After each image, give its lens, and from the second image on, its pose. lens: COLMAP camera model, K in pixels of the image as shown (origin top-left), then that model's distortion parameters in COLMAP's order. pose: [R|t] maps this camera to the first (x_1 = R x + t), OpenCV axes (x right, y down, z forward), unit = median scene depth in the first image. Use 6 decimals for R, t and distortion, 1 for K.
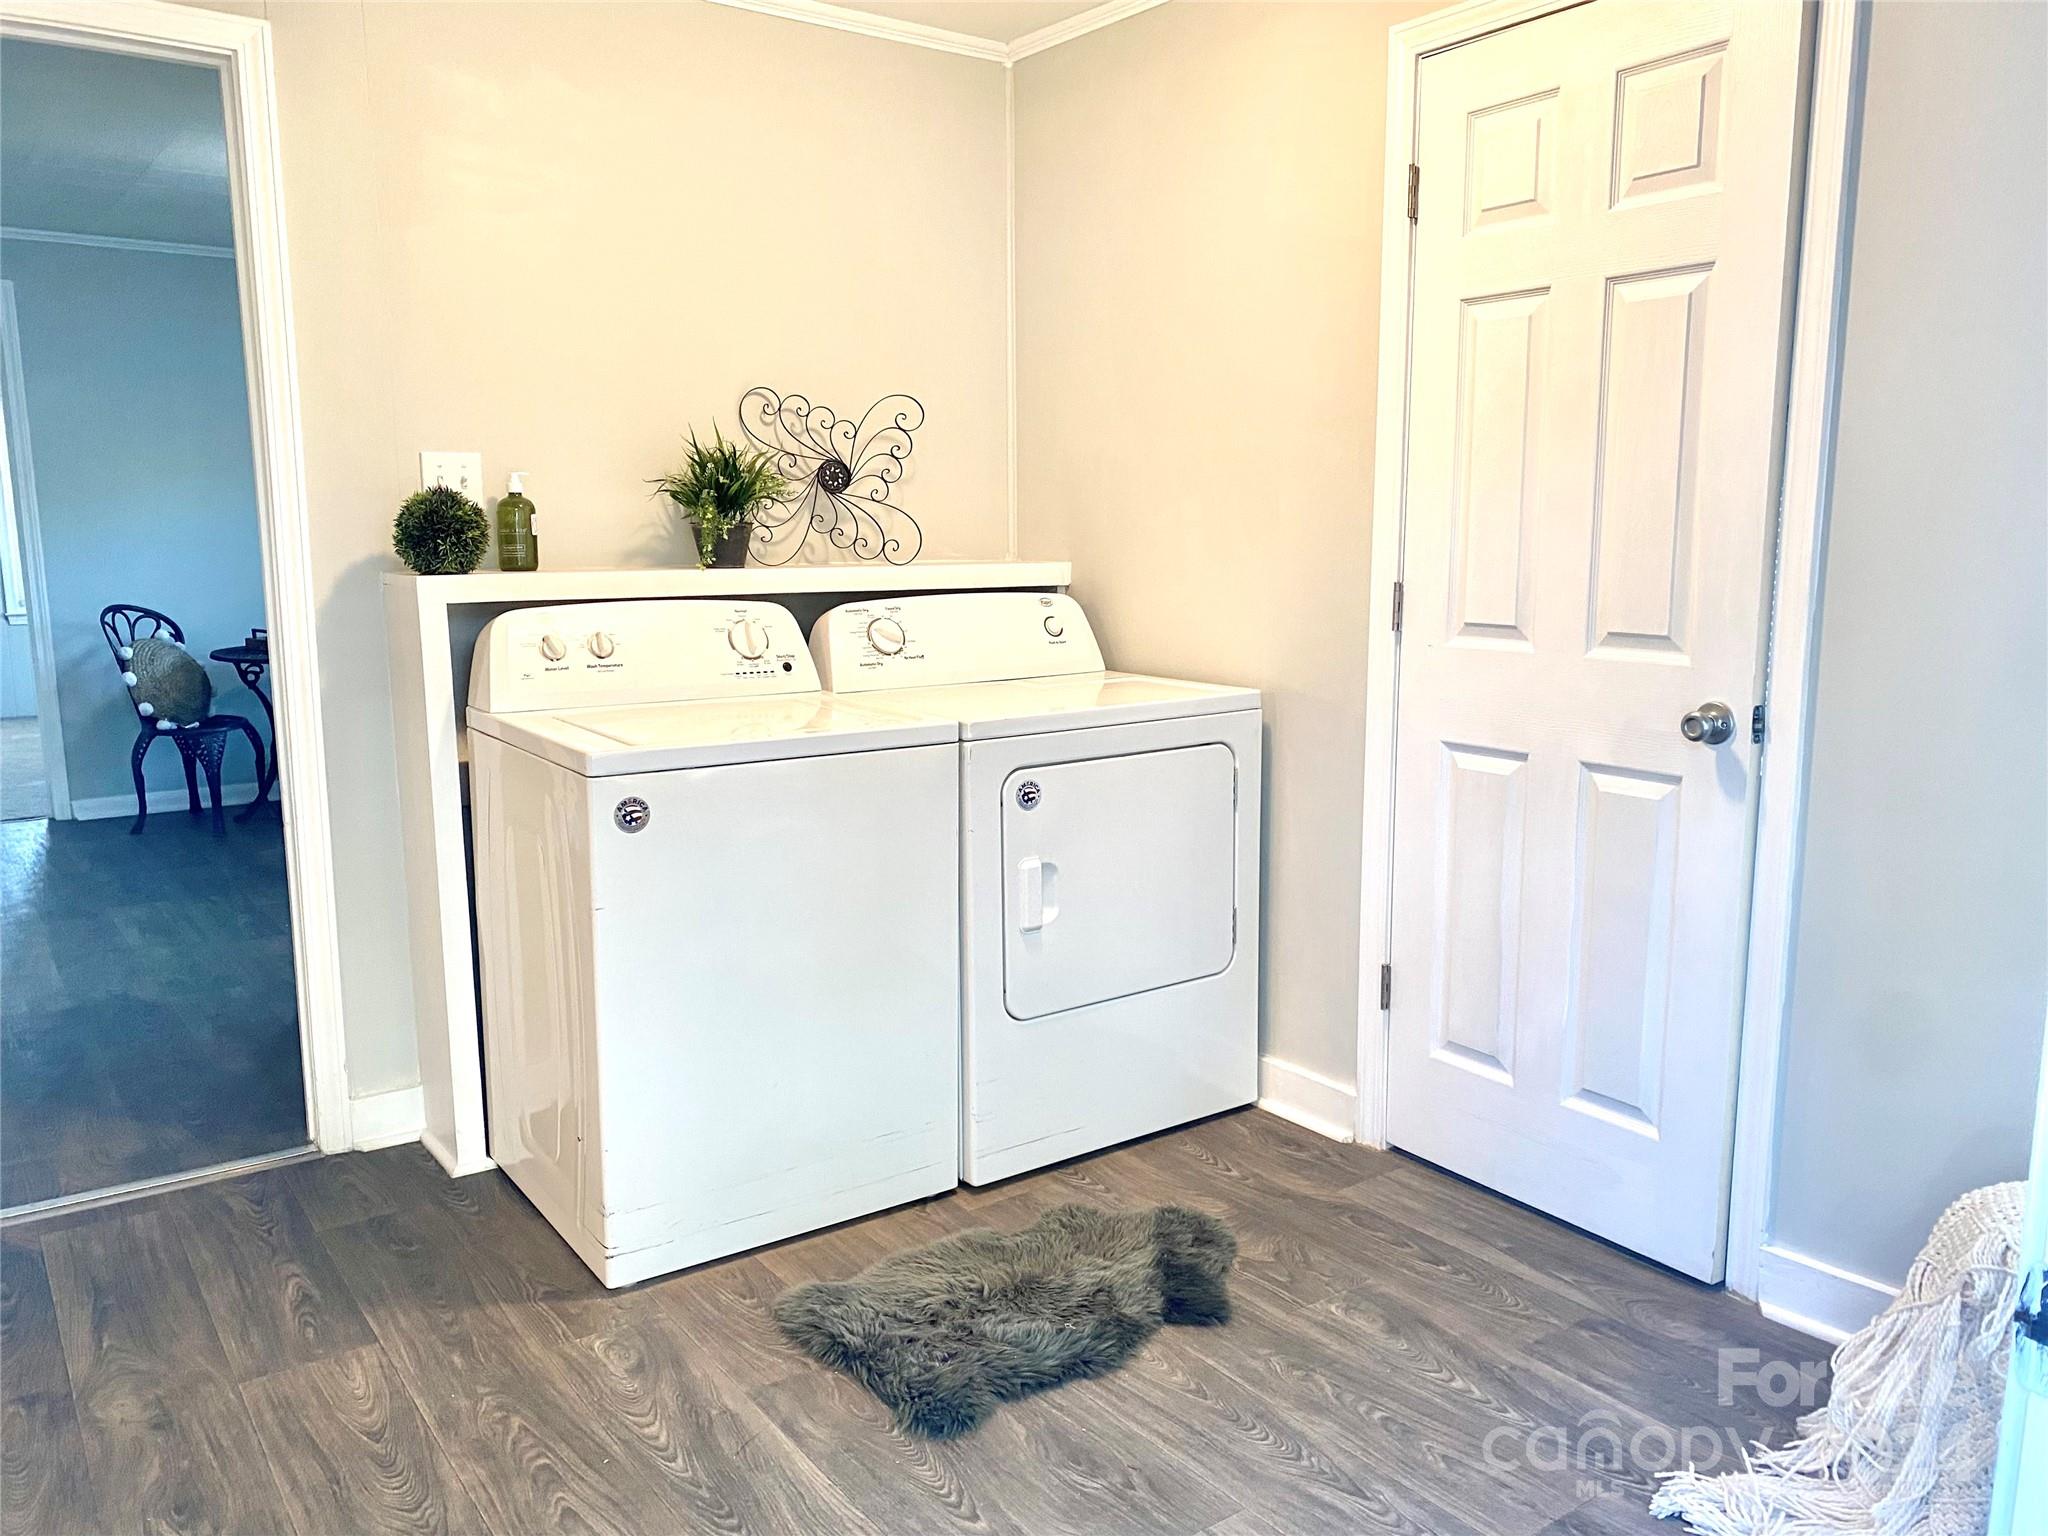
lens RADIAL K [[1543.9, 0, 1040.4], [0, 1543.9, 771.2], [0, 0, 1]] dist [0.021102, -0.030330]
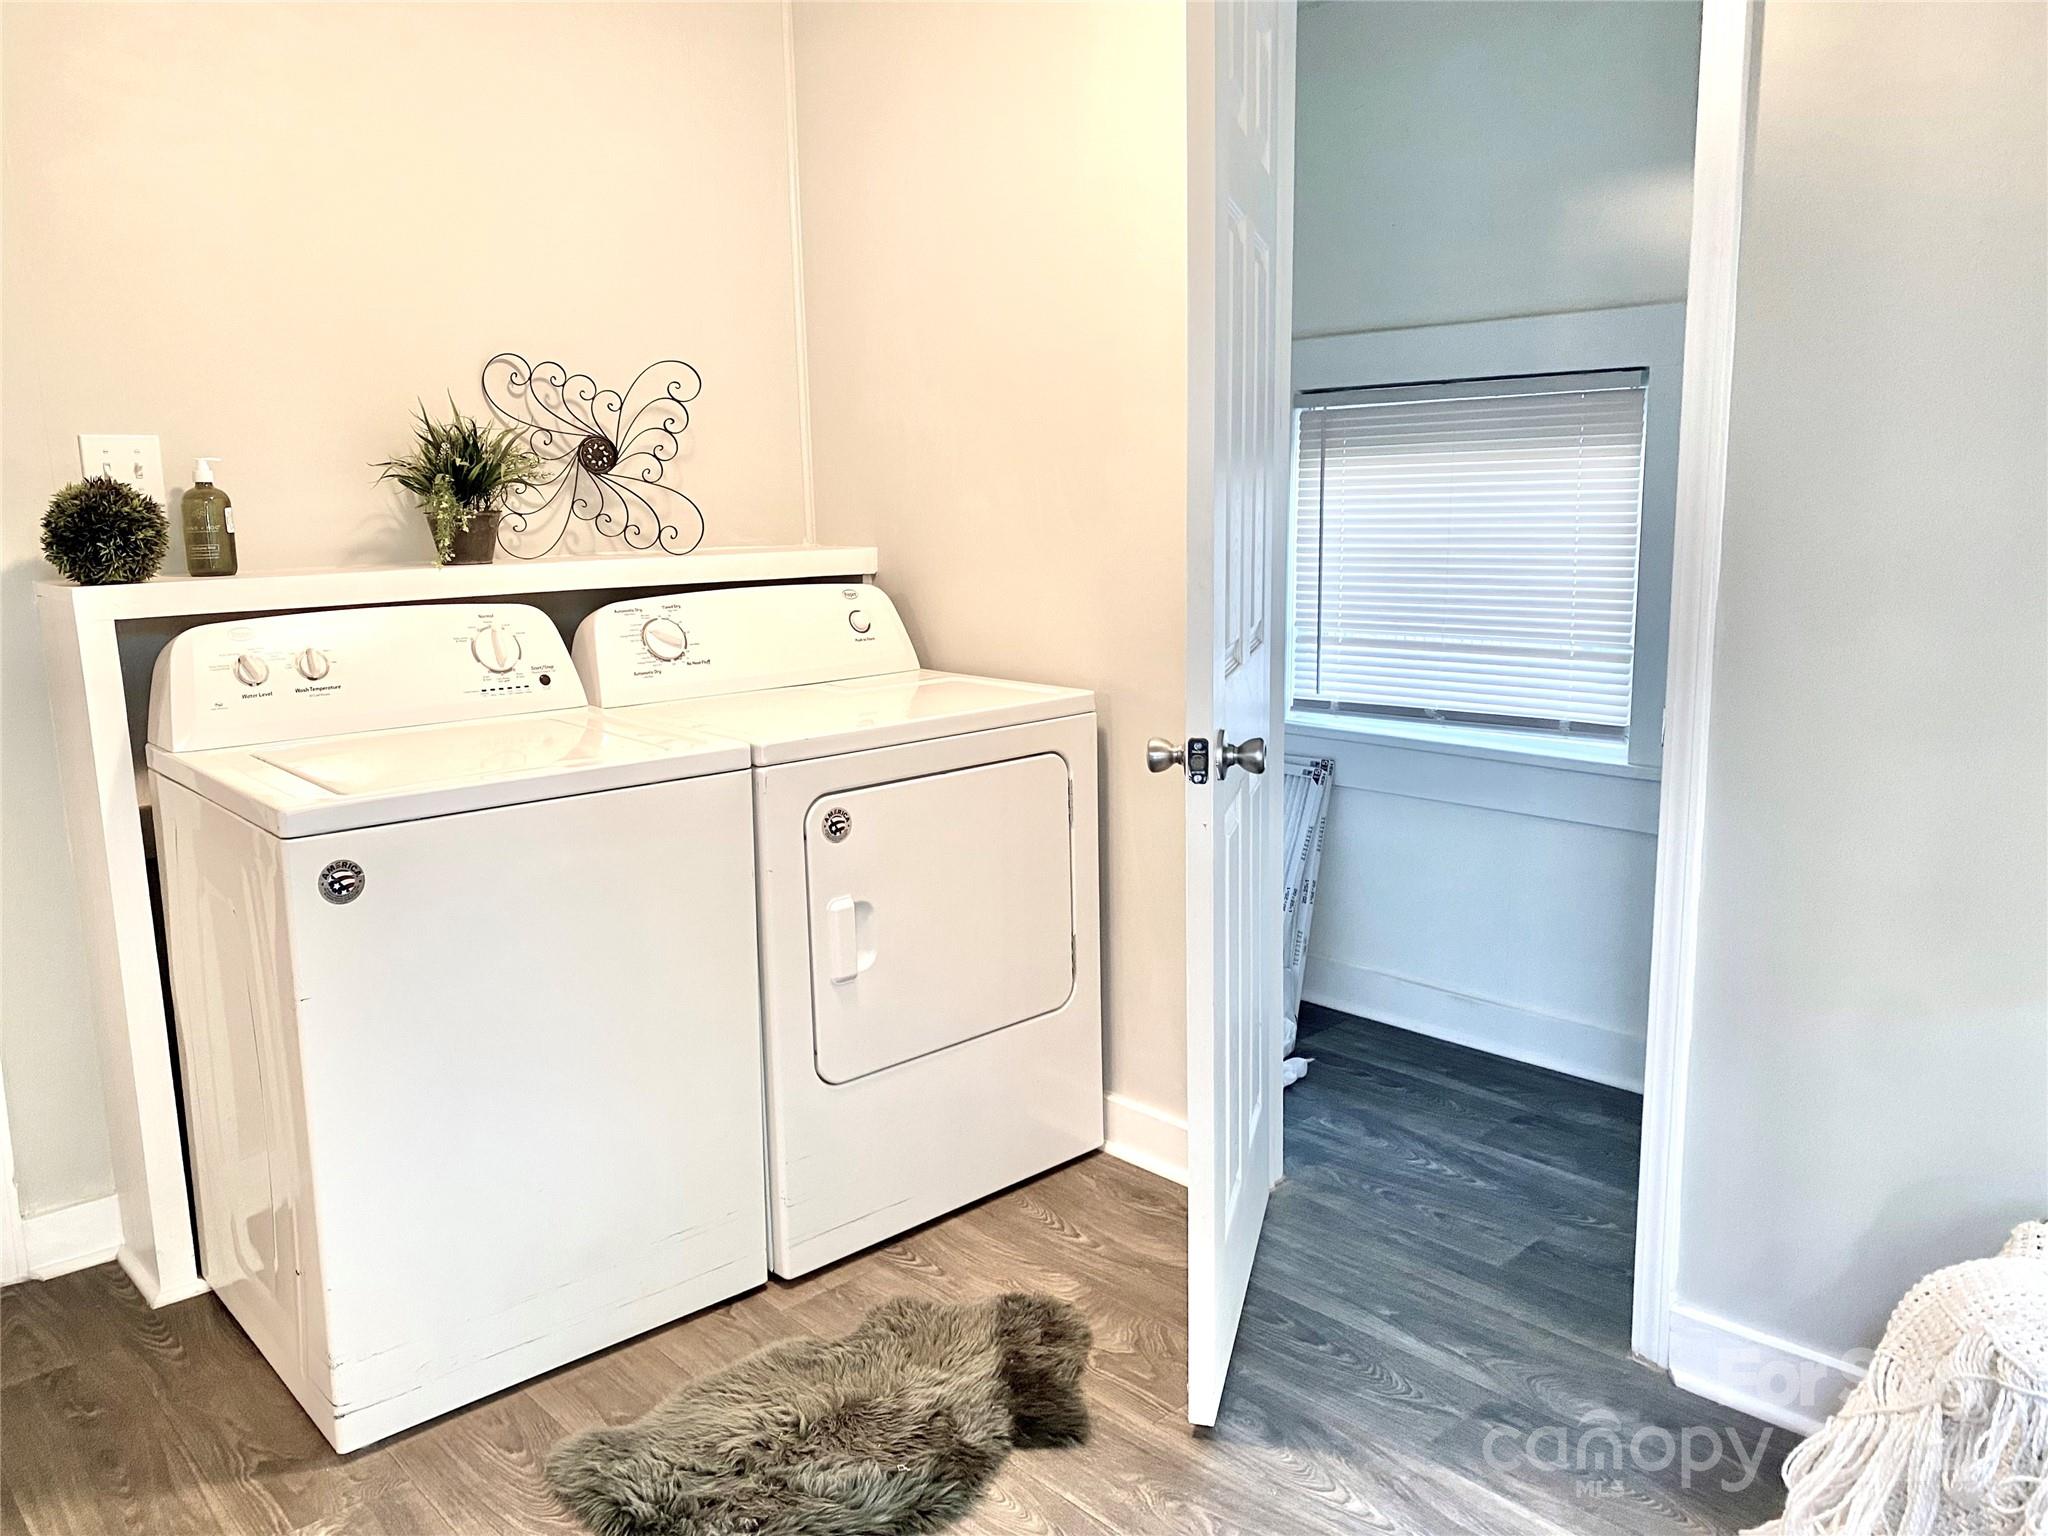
lens RADIAL K [[1543.9, 0, 1018.3], [0, 1543.9, 751.2], [0, 0, 1]] dist [0.021102, -0.030330]
pose [[0.993918, -0.032566, 0.105196, 0.004452], [0.031394, 0.999425, 0.012784, -0.033839], [-0.105552, -0.009404, 0.994369, 0.131781]]
